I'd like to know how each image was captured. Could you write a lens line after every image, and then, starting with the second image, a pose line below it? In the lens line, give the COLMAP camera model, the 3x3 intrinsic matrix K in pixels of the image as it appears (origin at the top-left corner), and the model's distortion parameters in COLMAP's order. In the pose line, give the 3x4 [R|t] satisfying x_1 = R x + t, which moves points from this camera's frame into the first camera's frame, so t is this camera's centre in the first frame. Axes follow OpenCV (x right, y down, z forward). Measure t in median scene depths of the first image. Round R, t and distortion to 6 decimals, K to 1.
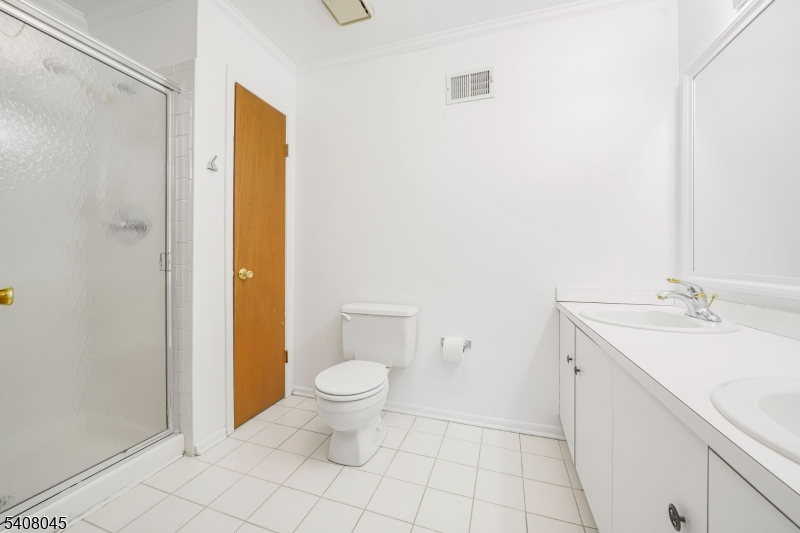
lens RADIAL K [[315.8, 0, 397.4], [0, 315.8, 262.3], [0, 0, 1]] dist [-0.008354, -0.000316]
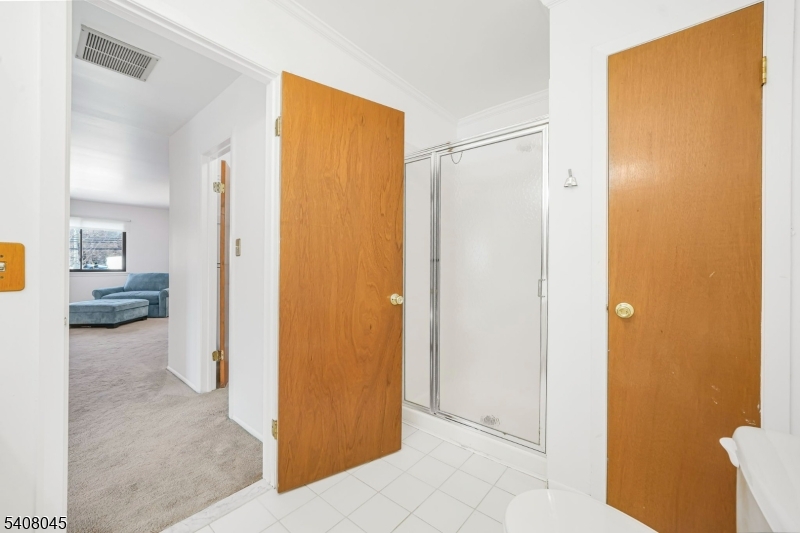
lens RADIAL K [[315.8, 0, 399.3], [0, 315.8, 268.0], [0, 0, 1]] dist [-0.008354, -0.000316]
pose [[-0.368851, 0.001146, -0.929488, 0.437956], [-0.003852, 0.999989, 0.002761, -0.071652], [0.929481, 0.004598, -0.368843, 0.943835]]
